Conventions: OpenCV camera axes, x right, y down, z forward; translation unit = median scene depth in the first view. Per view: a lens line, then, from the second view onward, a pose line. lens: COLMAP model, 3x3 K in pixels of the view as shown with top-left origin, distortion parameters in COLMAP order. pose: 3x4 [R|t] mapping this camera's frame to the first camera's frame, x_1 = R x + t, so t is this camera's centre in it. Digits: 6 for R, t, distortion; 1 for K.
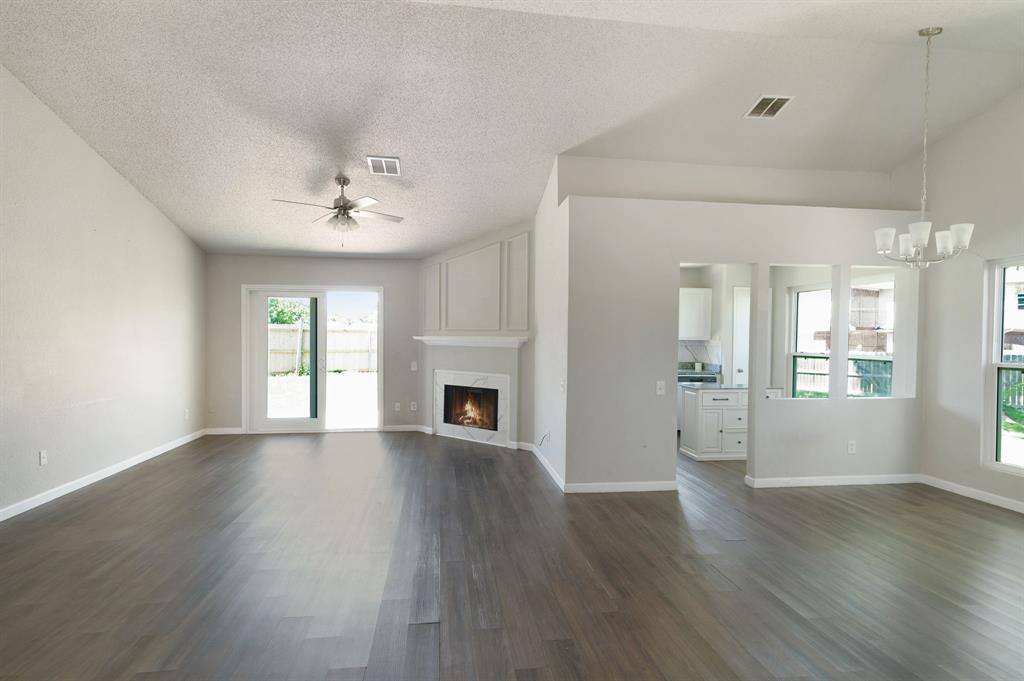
lens RADIAL K [[543.1, 0, 506.7], [0, 543.1, 342.9], [0, 0, 1]] dist [0.016215, 0.000325]
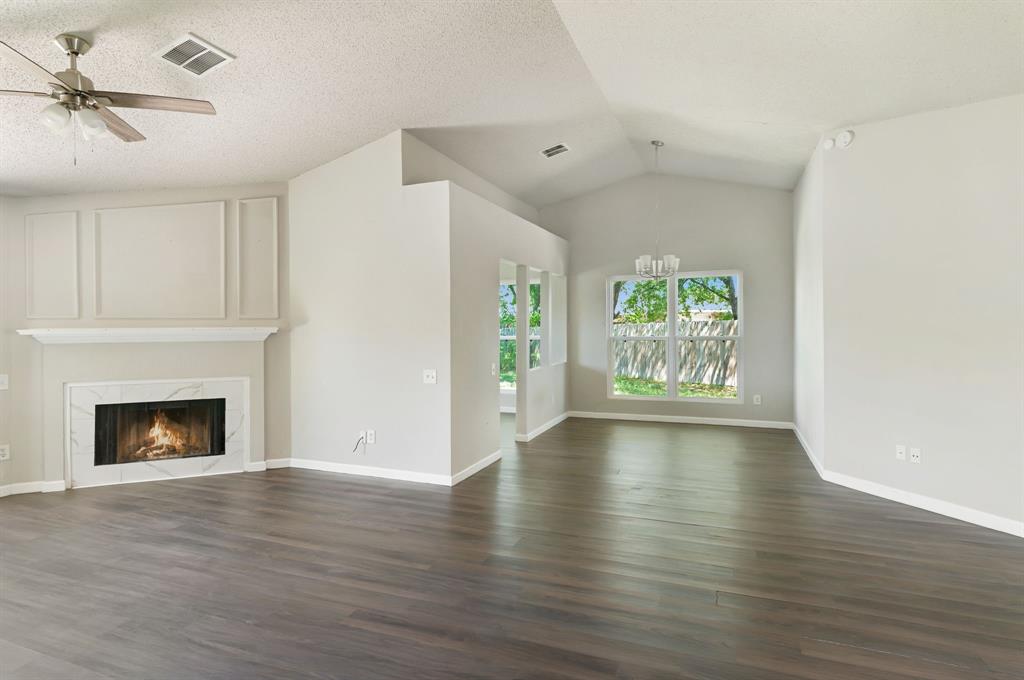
lens RADIAL K [[543.1, 0, 510.5], [0, 543.1, 330.9], [0, 0, 1]] dist [0.016215, 0.000325]
pose [[0.486500, -0.021479, 0.873417, -0.466233], [0.025216, 0.999626, 0.010537, -0.004316], [-0.873317, 0.016898, 0.486860, 0.284447]]
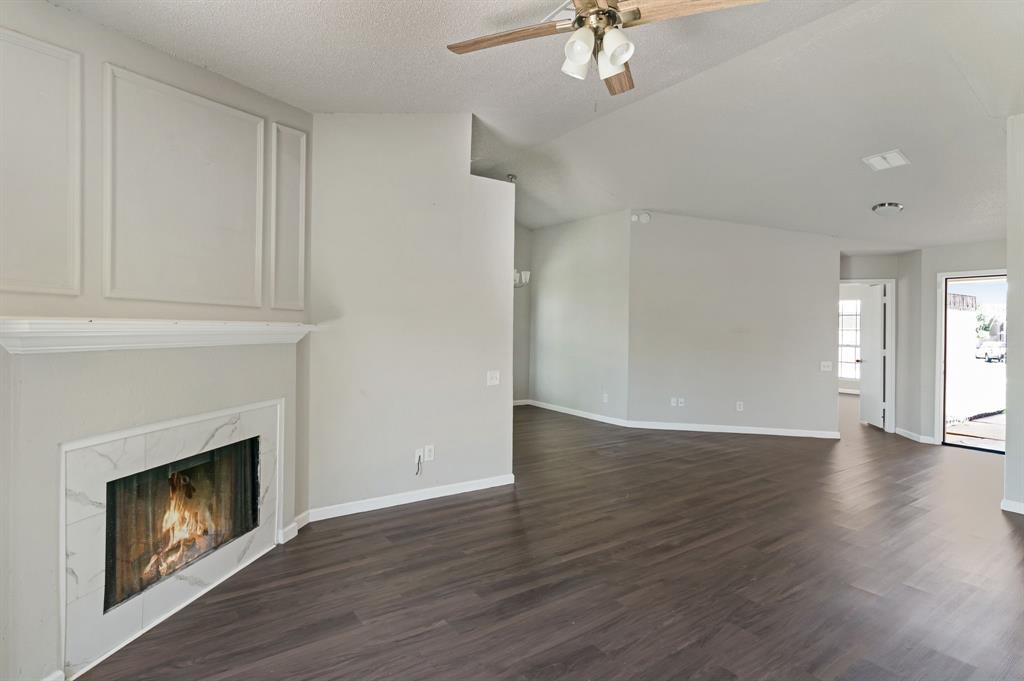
lens RADIAL K [[543.1, 0, 511.1], [0, 543.1, 336.3], [0, 0, 1]] dist [0.016215, 0.000325]
pose [[-0.490852, -0.029457, 0.870745, -0.512448], [-0.007038, 0.999530, 0.029846, -0.014040], [-0.871214, 0.008522, -0.490829, 1.016521]]
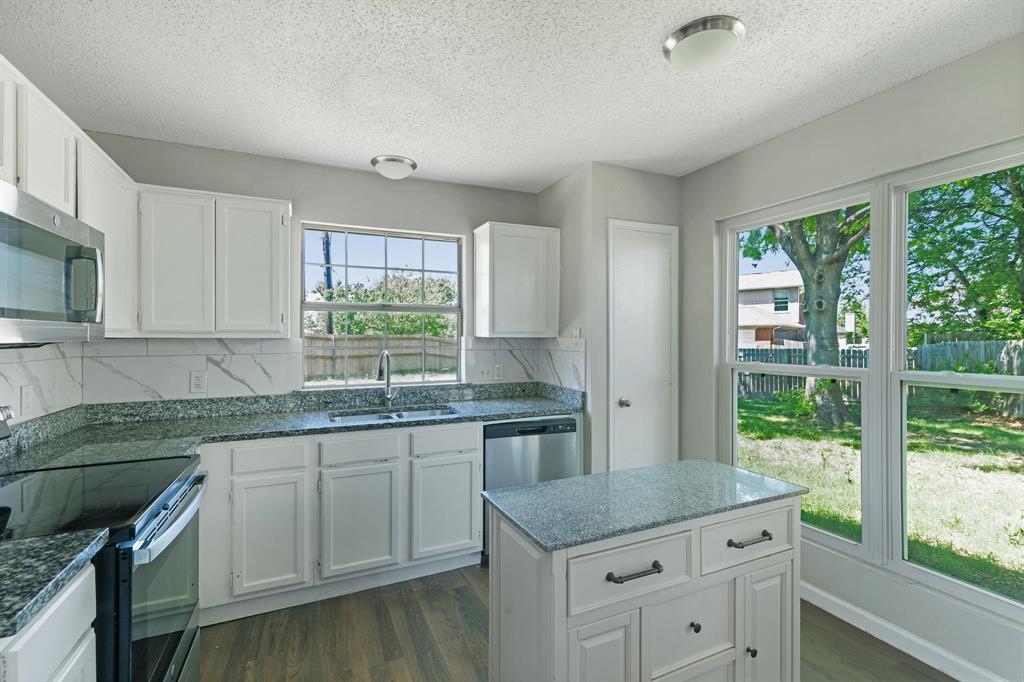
lens RADIAL K [[467.4, 0, 510.1], [0, 467.4, 341.2], [0, 0, 1]] dist [0.013702, 0.000236]
pose [[0.952998, -0.014219, 0.302644, 0.221594], [0.015723, 0.999873, -0.002533, -0.001306], [-0.302569, 0.007172, 0.953100, 0.658784]]
